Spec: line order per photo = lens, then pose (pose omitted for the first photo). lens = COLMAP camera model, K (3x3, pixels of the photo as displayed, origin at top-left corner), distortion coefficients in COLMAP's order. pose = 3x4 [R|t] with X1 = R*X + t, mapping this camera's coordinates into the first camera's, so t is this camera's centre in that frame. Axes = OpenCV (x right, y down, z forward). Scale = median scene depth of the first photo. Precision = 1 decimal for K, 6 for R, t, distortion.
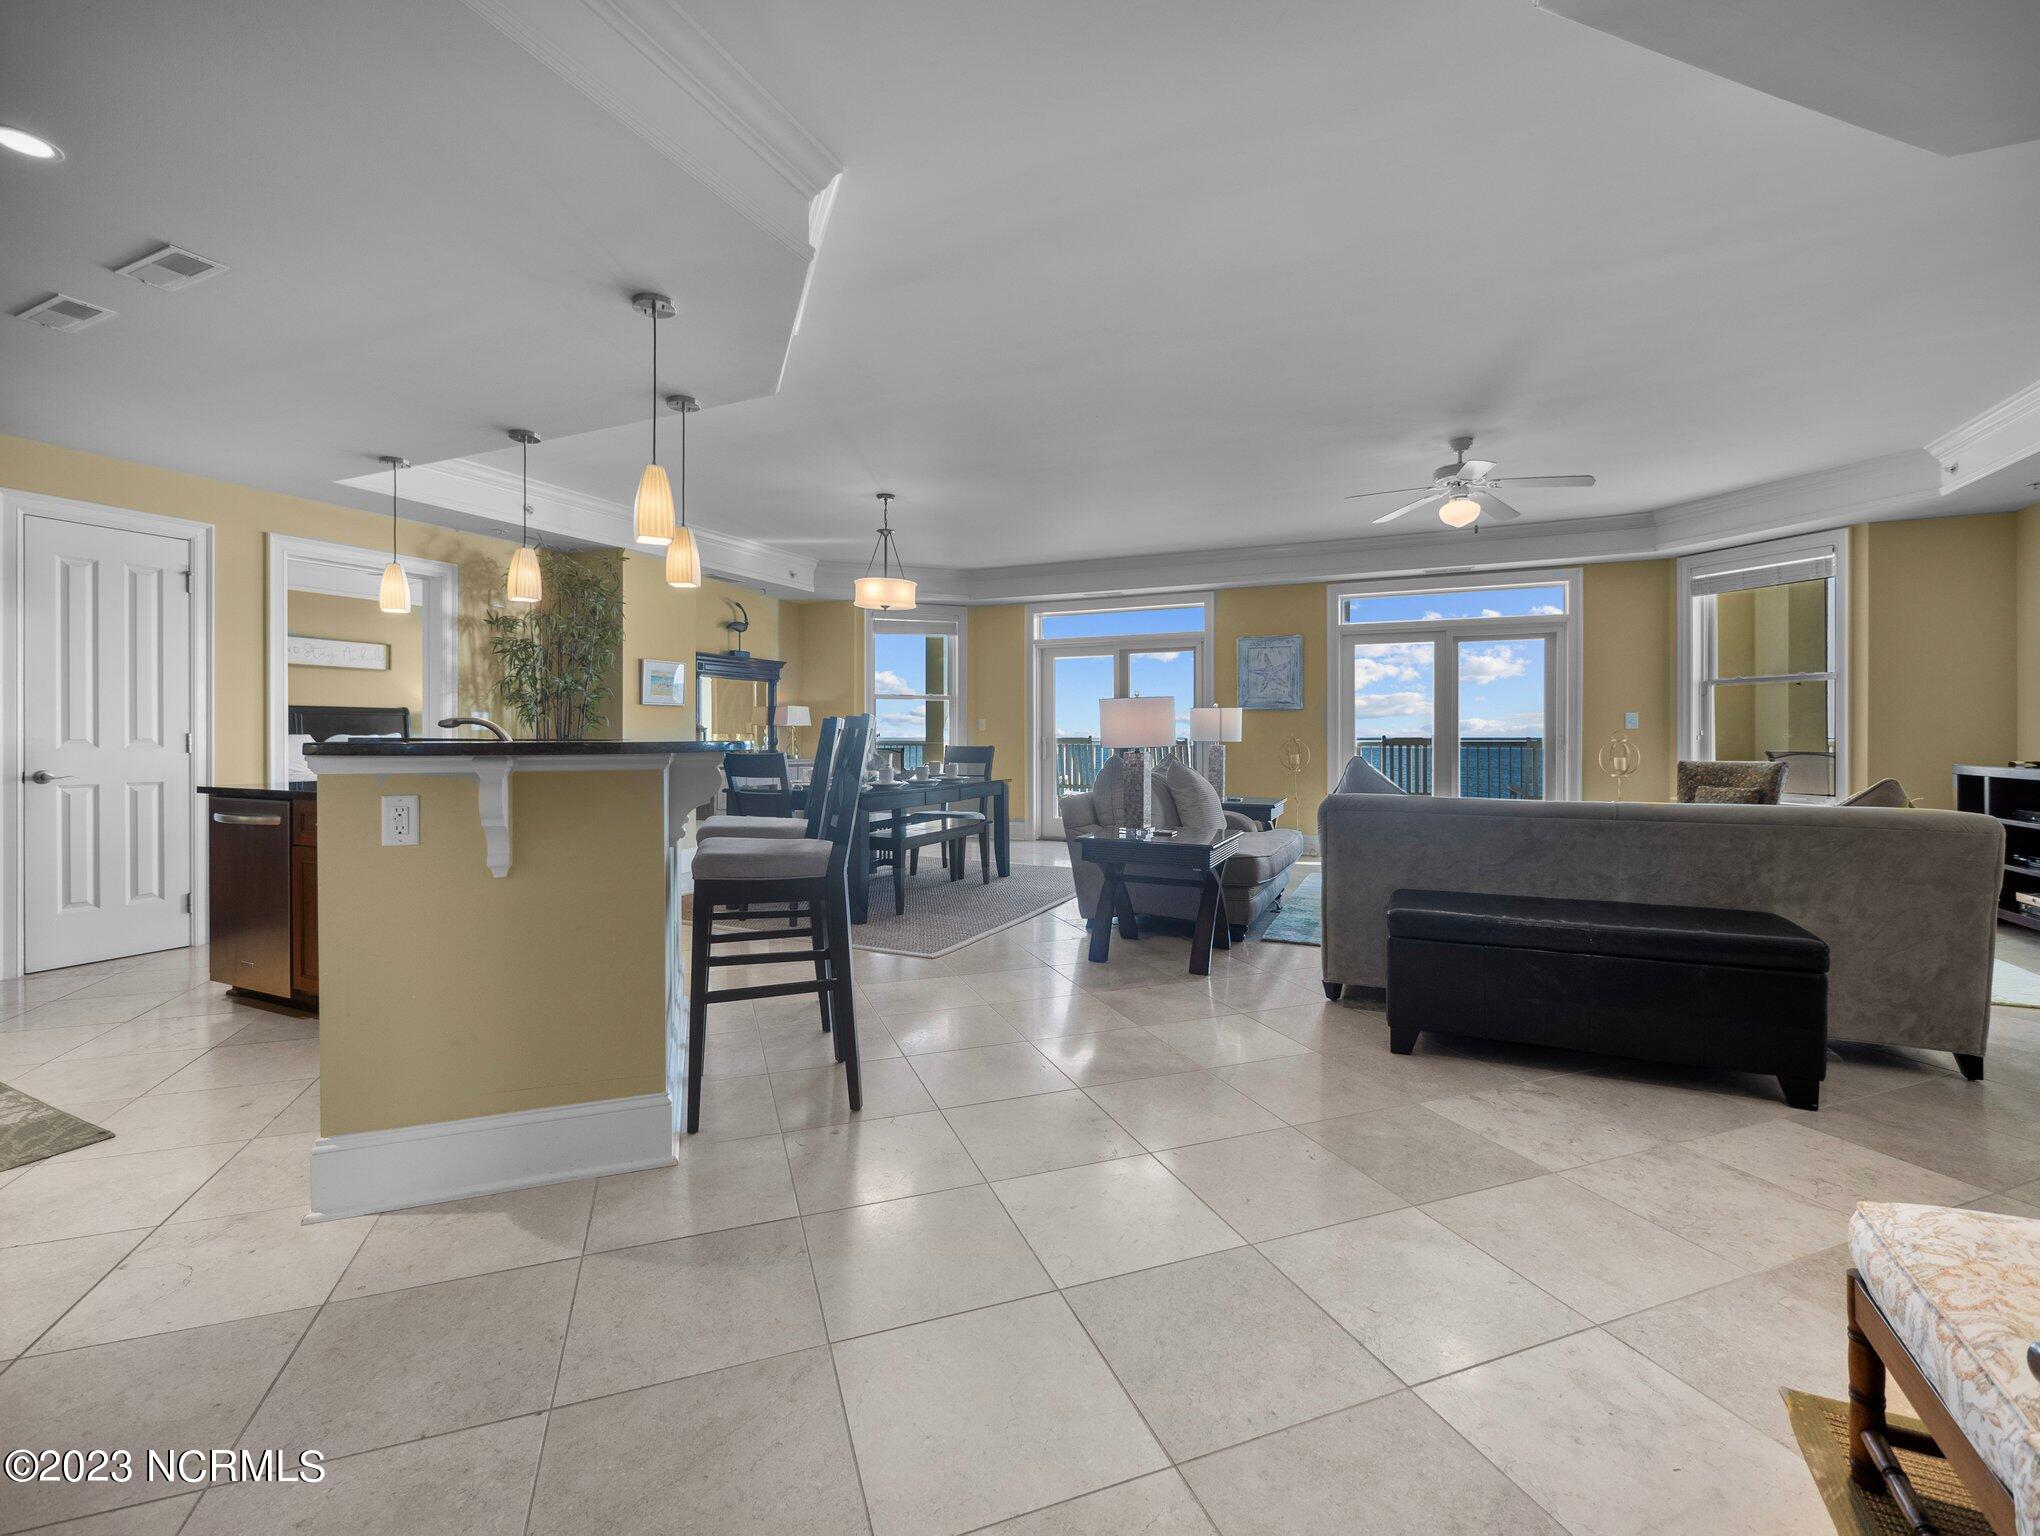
lens RADIAL K [[884.9, 0, 1021.8], [0, 884.9, 723.5], [0, 0, 1]] dist [-0.003733, -0.000693]
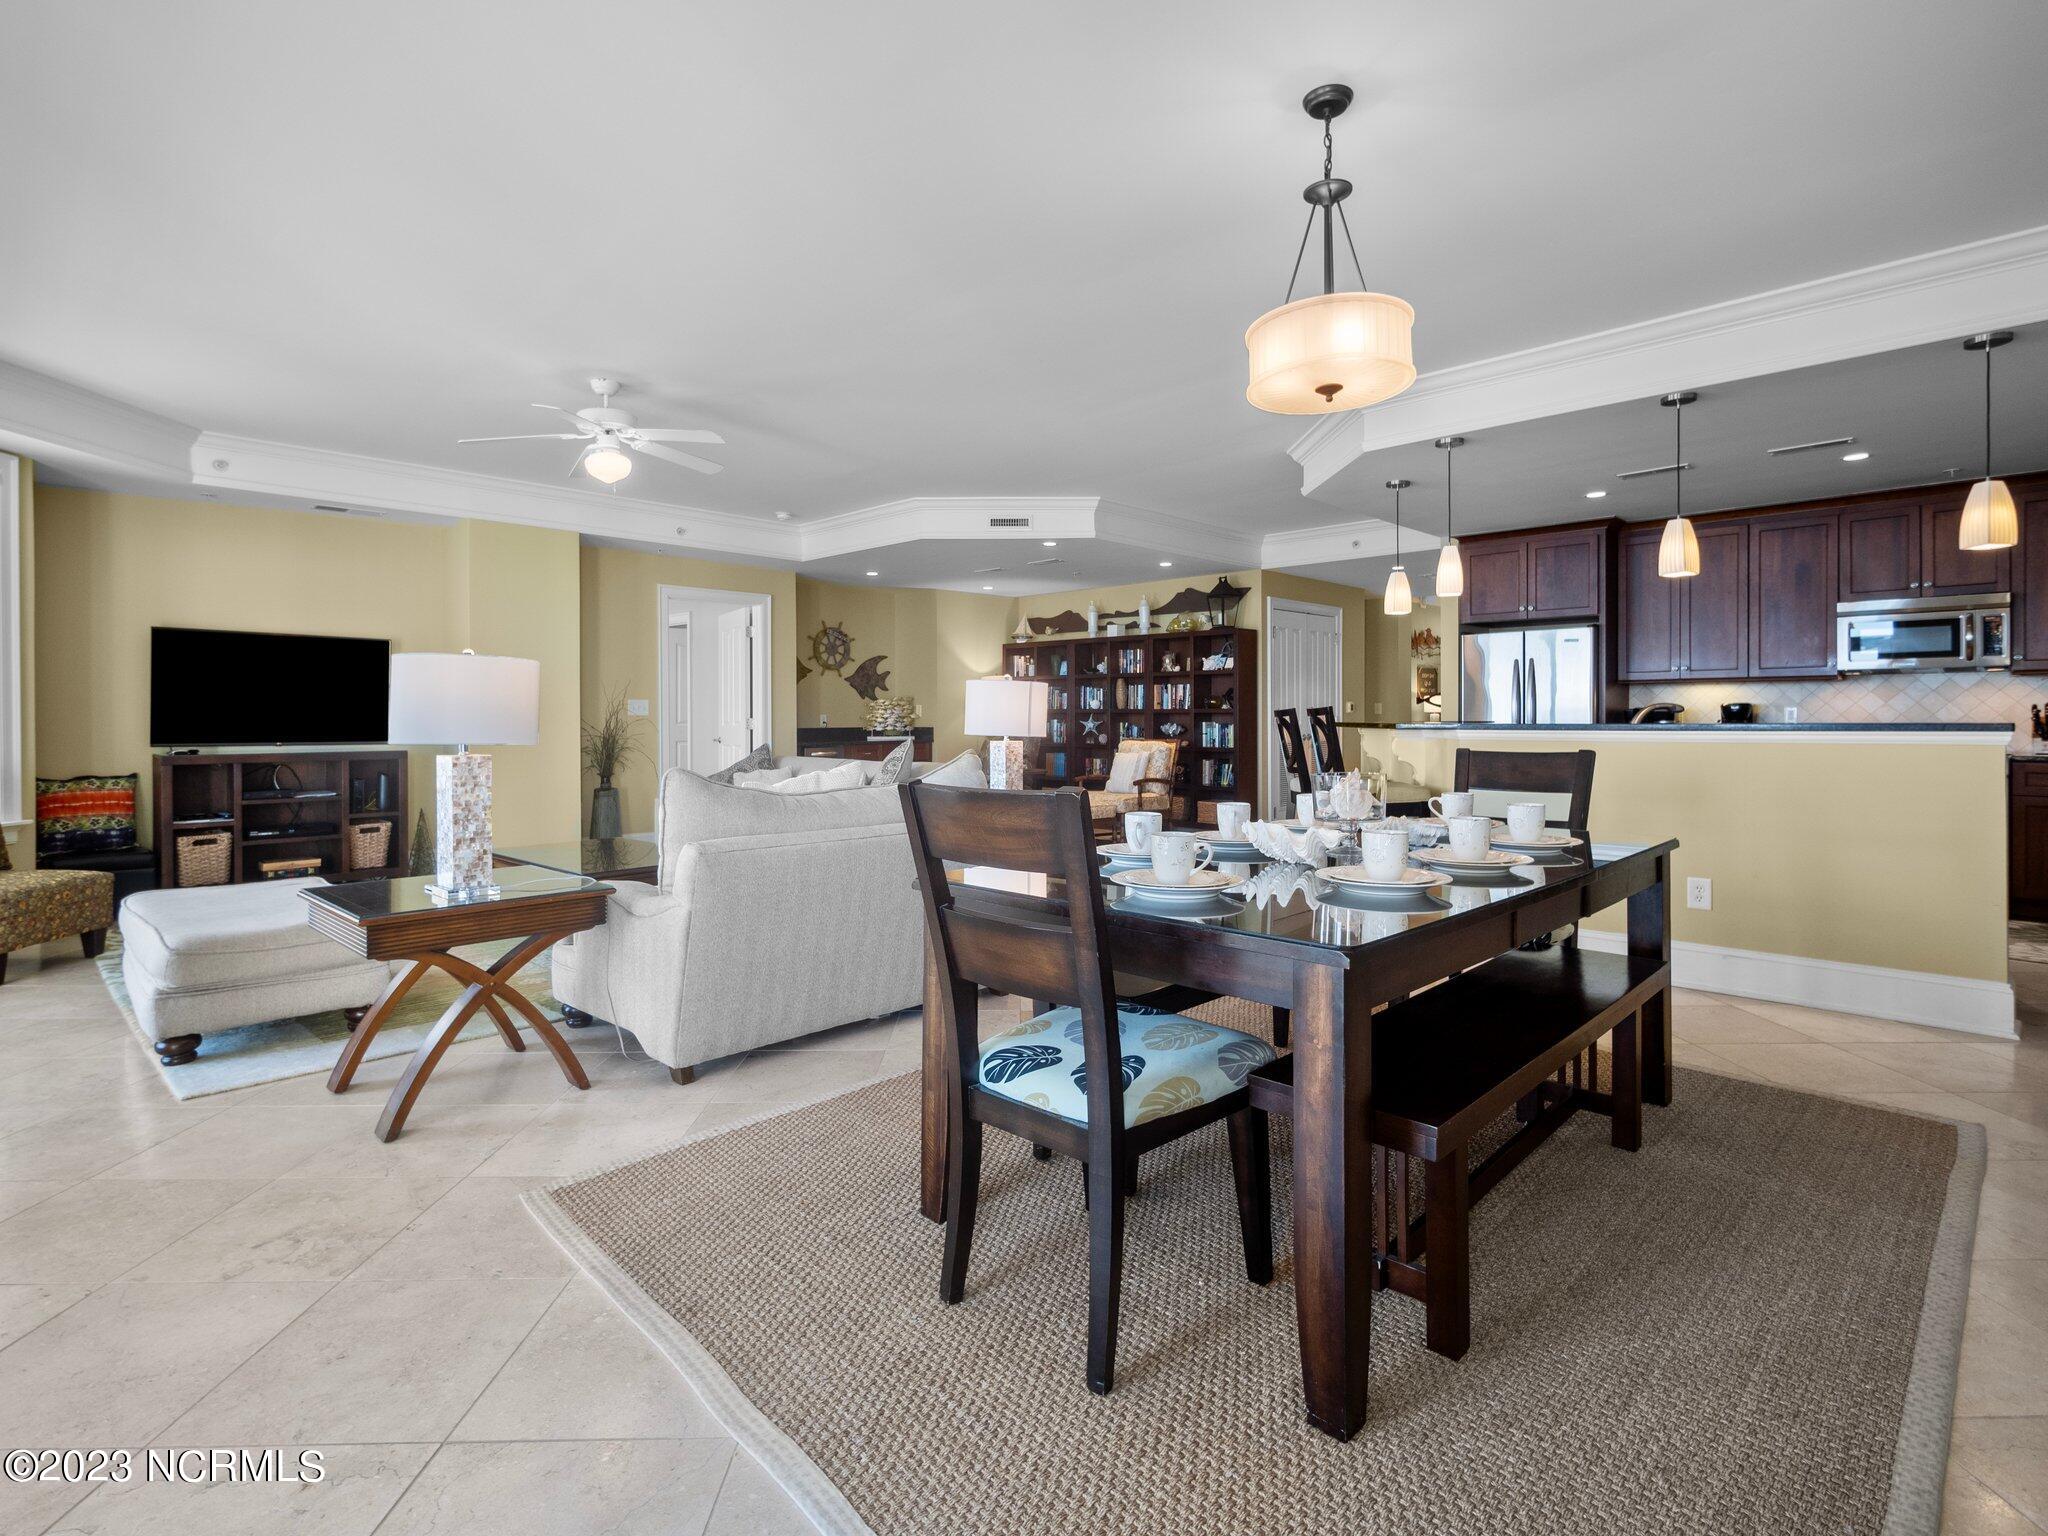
lens RADIAL K [[1014.0, 0, 1017.1], [0, 1014.0, 724.2], [0, 0, 1]] dist [0.000510, 0.000148]
pose [[-0.939276, 0.000872, 0.343162, -0.182234], [-0.001043, 0.999985, -0.005395, 0.015760], [-0.343161, -0.005425, -0.939261, 1.491753]]
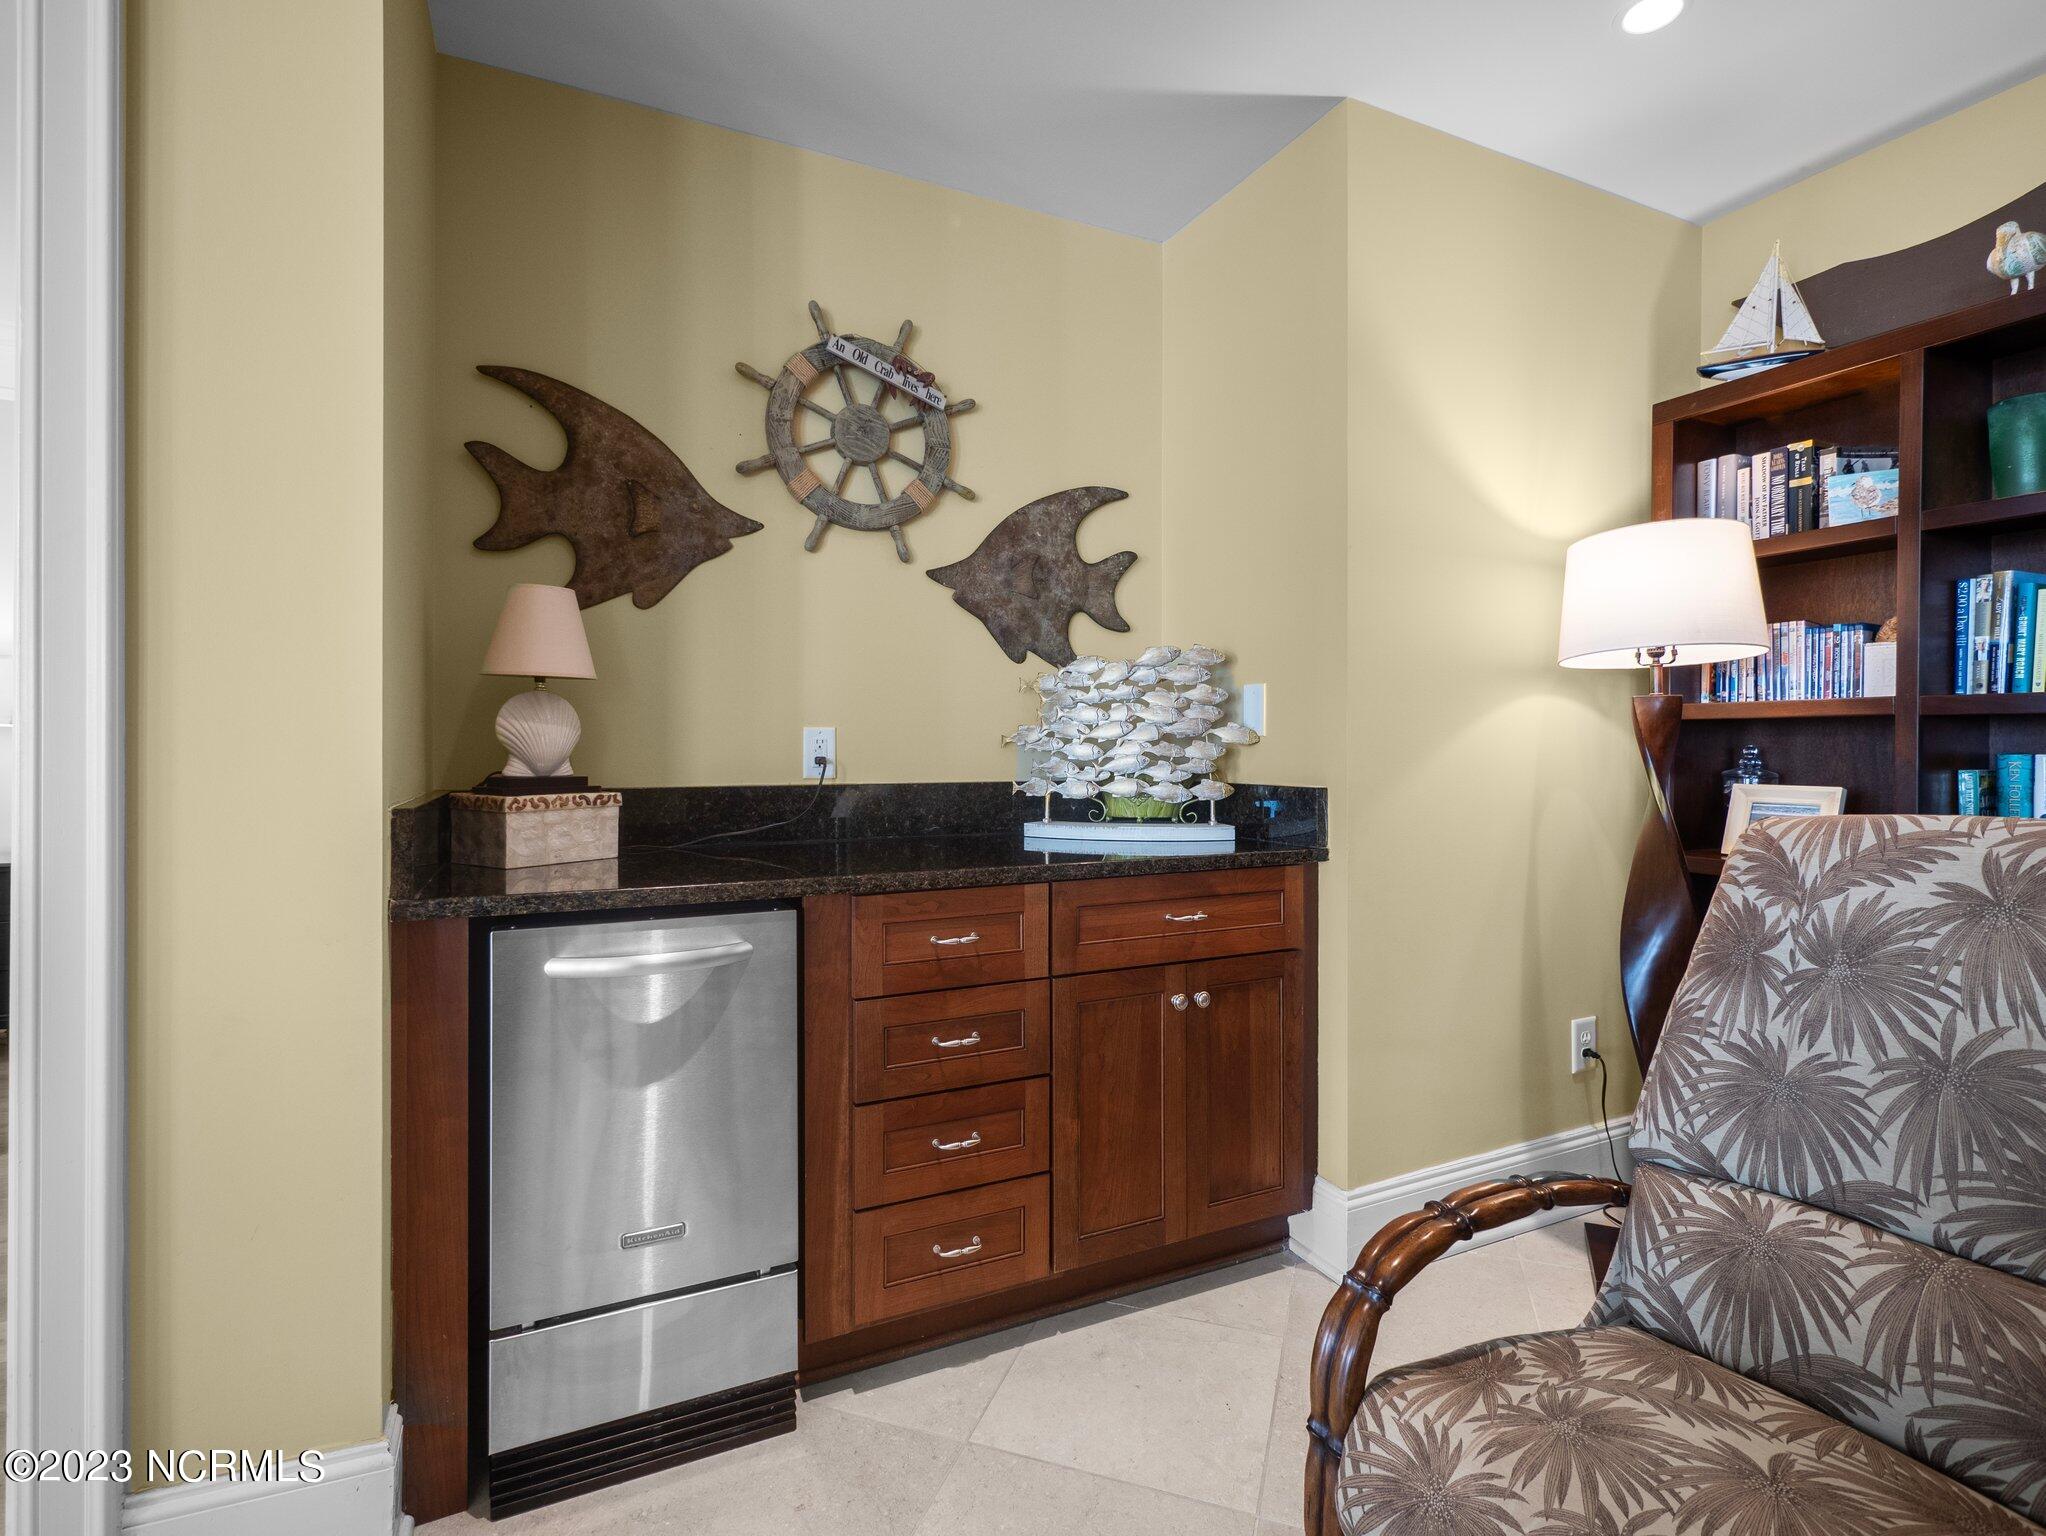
lens RADIAL K [[1001.4, 0, 1026.3], [0, 1001.4, 740.7], [0, 0, 1]] dist [0.000166, 0.000396]
pose [[-0.770456, 0.002440, 0.637488, 0.416391], [-0.009724, 0.999831, -0.015579, 0.001220], [-0.637419, -0.018202, -0.770303, 0.224601]]
